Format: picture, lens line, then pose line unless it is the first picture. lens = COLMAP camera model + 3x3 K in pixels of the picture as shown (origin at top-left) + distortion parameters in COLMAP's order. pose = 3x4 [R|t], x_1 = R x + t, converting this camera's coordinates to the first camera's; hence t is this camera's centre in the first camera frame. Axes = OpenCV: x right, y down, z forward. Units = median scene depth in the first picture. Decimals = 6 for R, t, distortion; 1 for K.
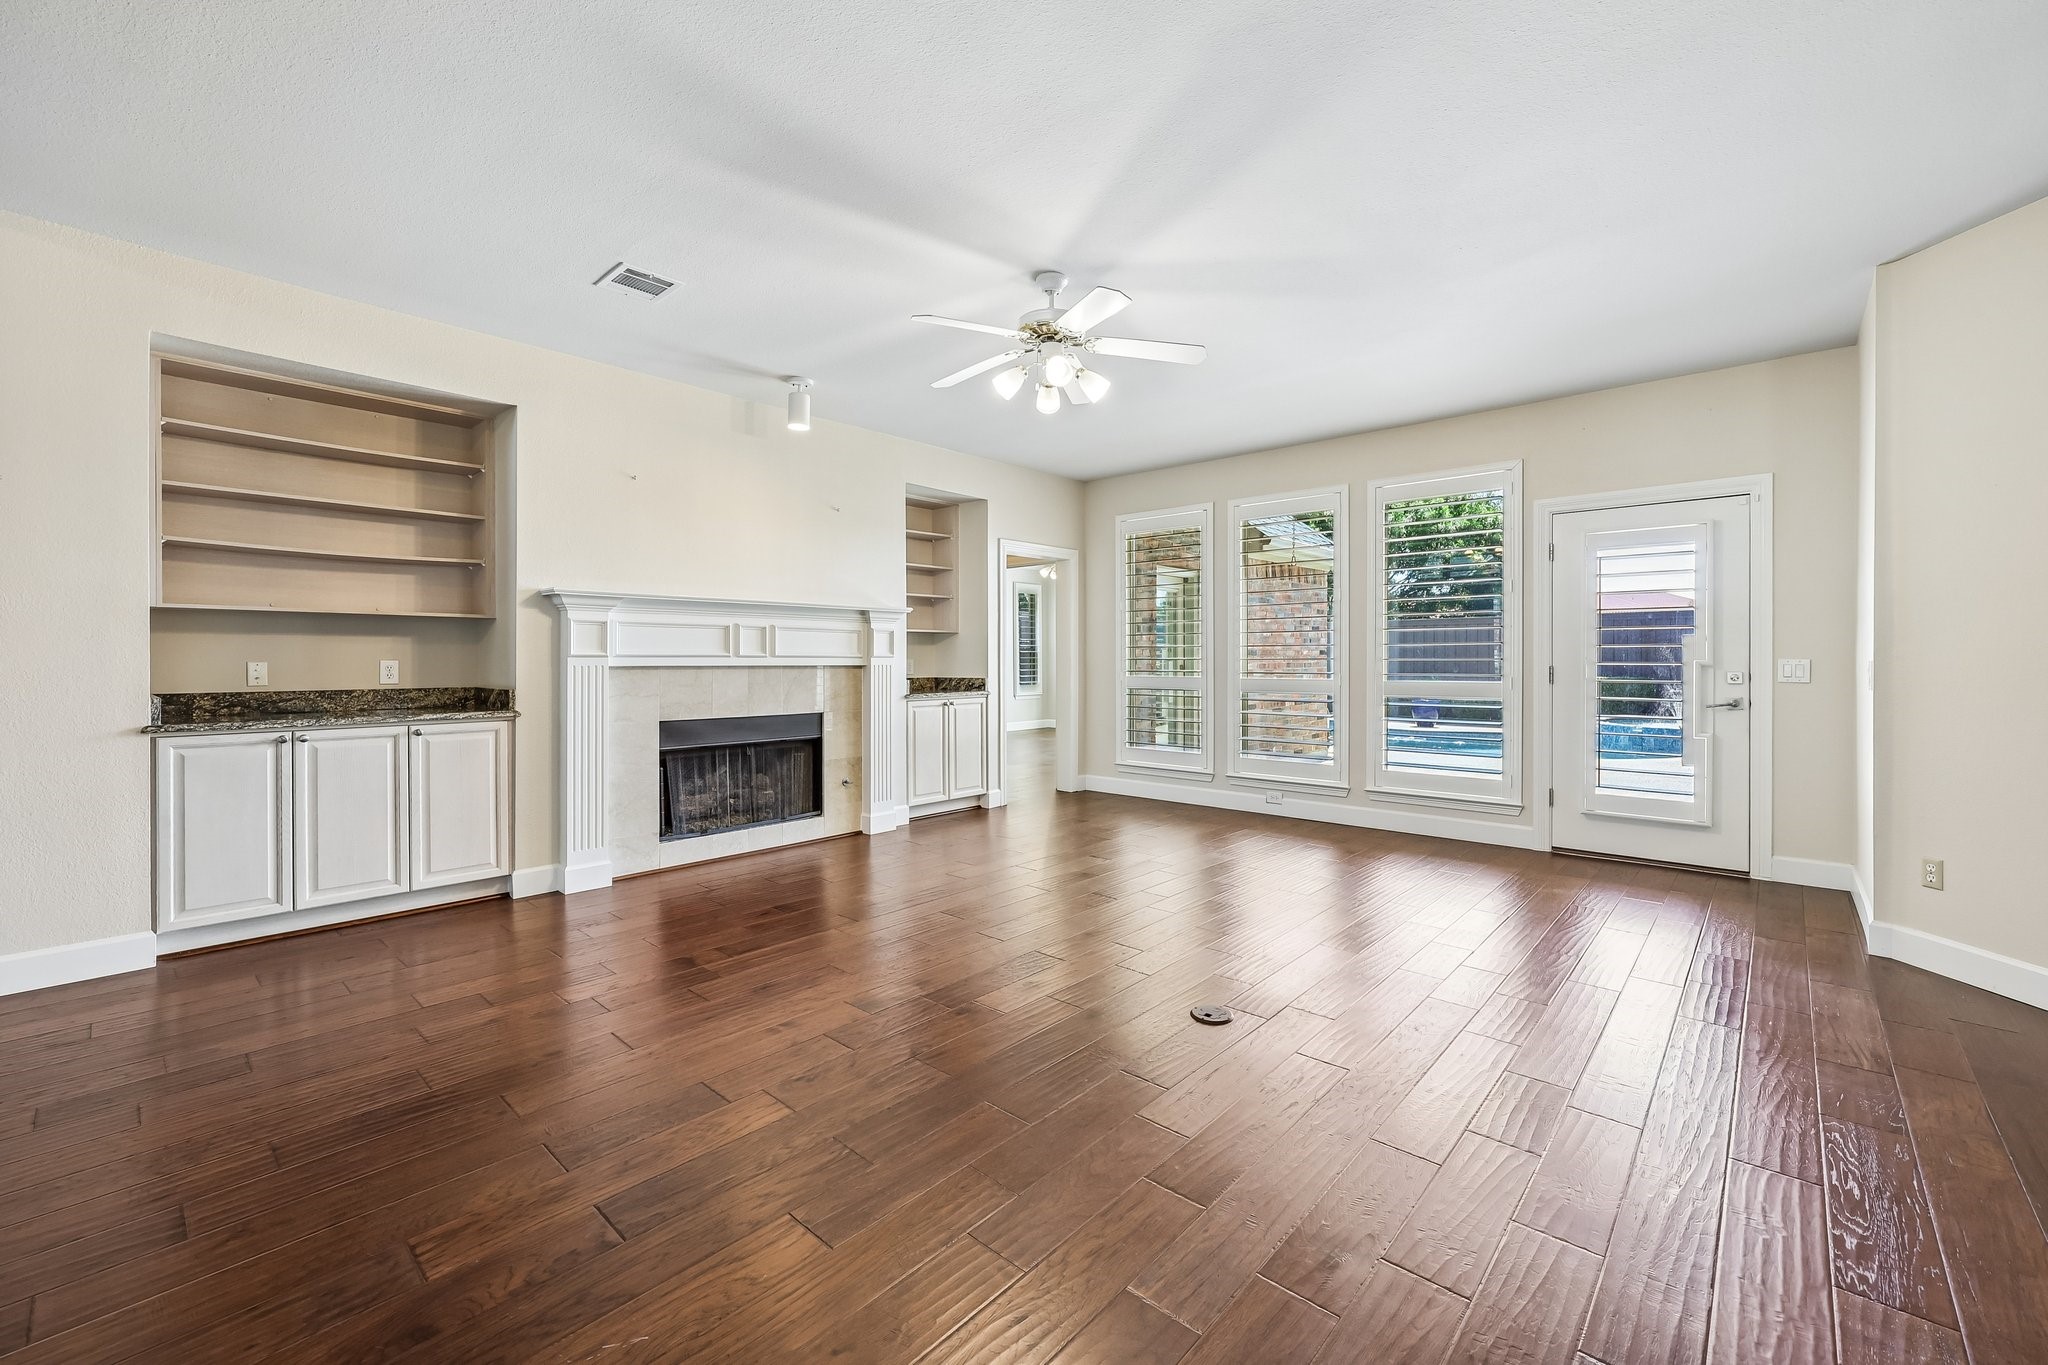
lens RADIAL K [[846.8, 0, 1002.3], [0, 846.8, 667.5], [0, 0, 1]] dist [0.000521, -0.000160]
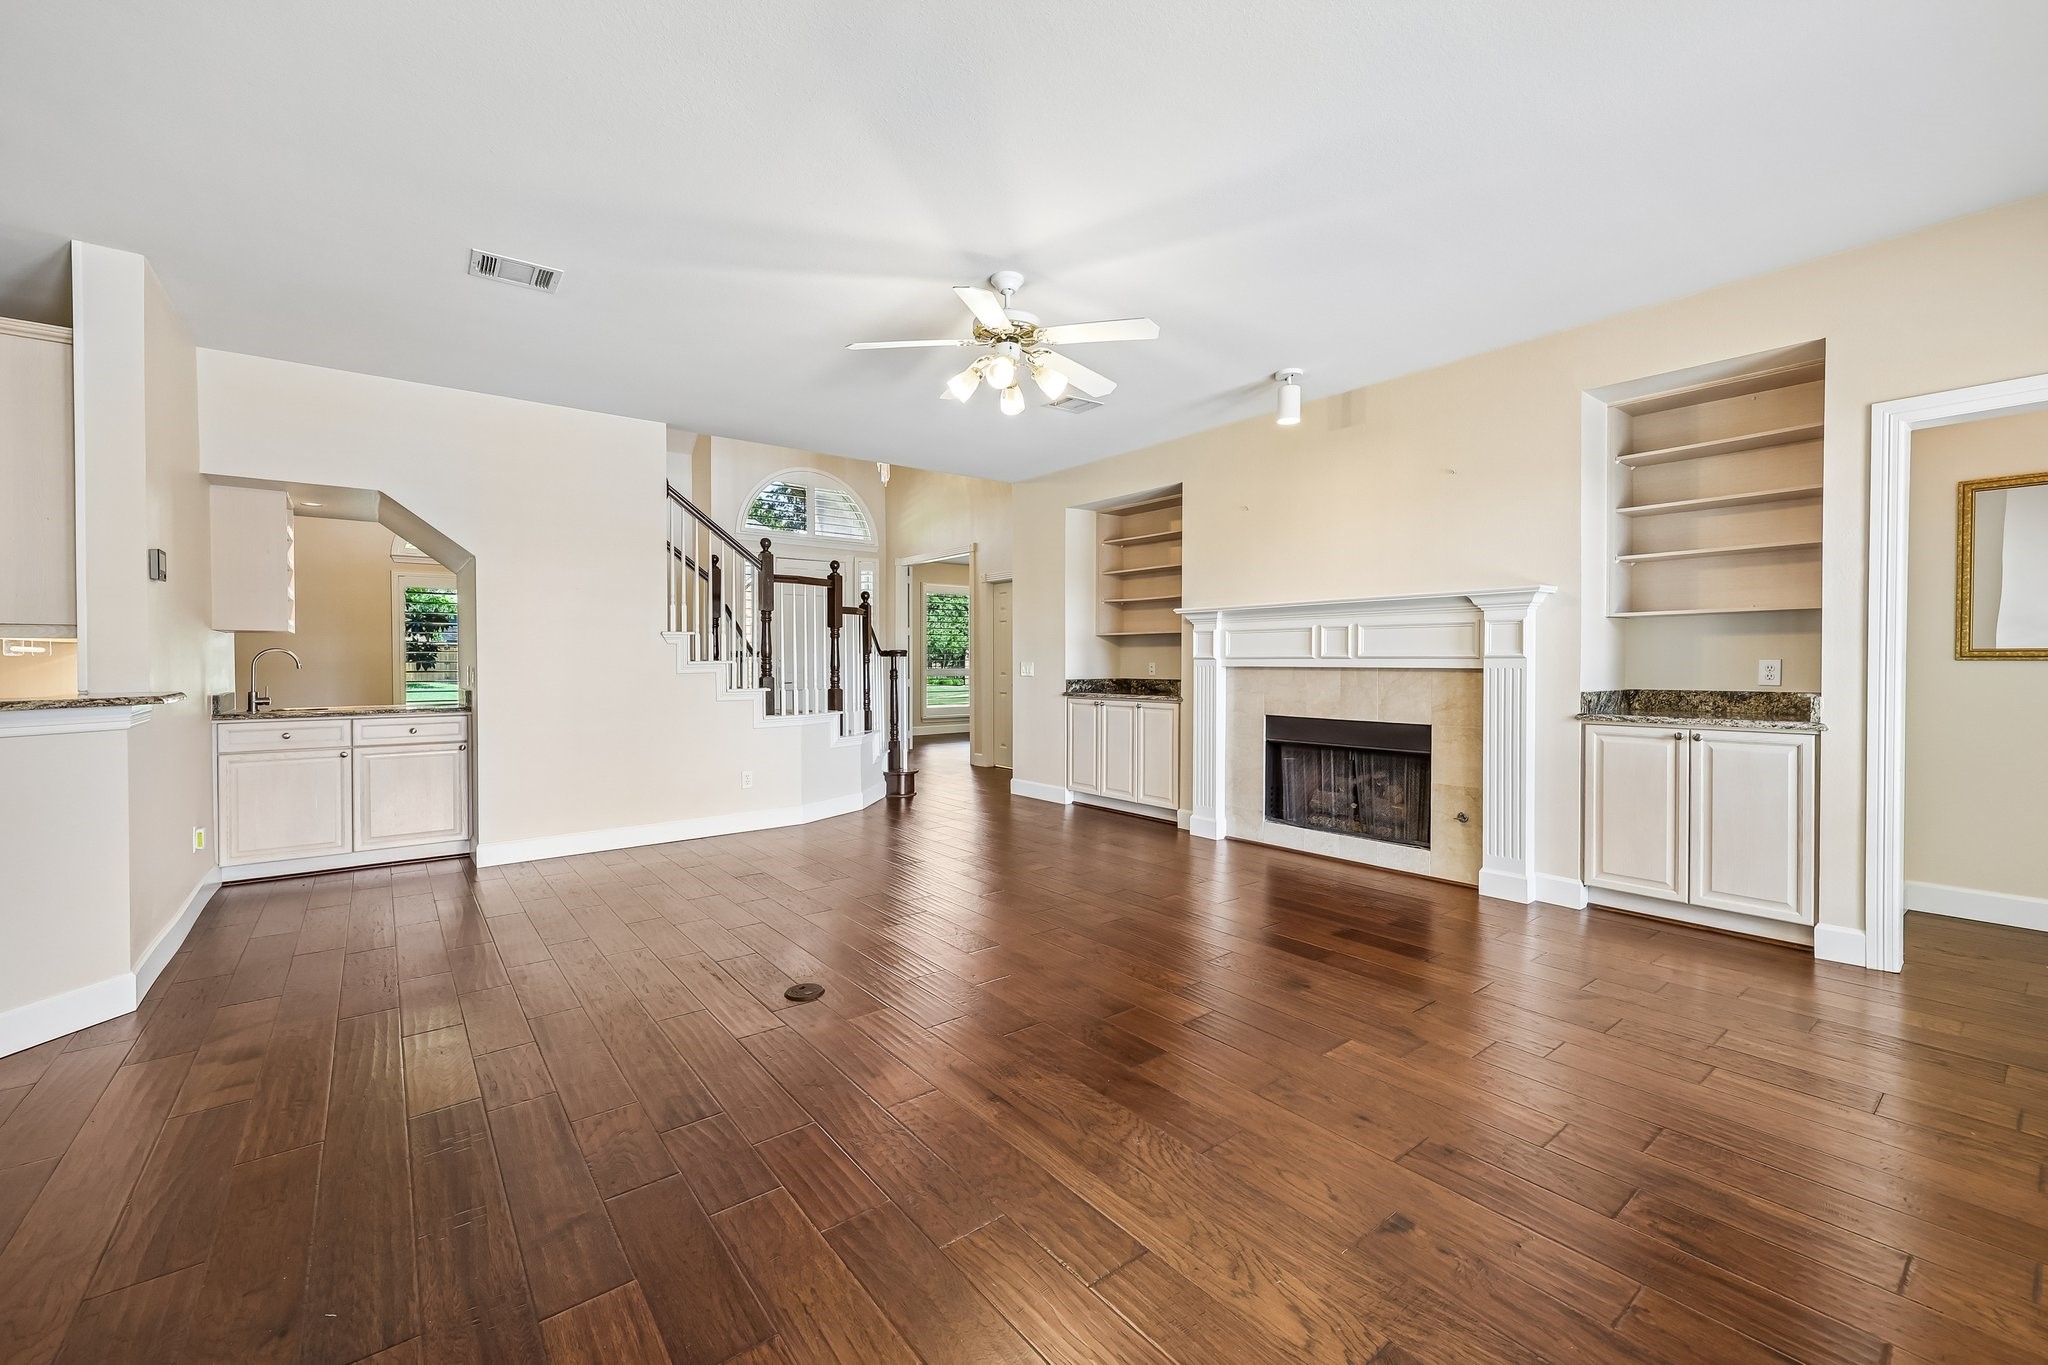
lens RADIAL K [[846.8, 0, 1002.3], [0, 846.8, 667.5], [0, 0, 1]] dist [0.000521, -0.000160]
pose [[-0.182632, 0.007735, -0.983151, 0.673388], [-0.007155, 0.999932, 0.009196, -0.007291], [0.983155, 0.008714, -0.182564, 0.736744]]
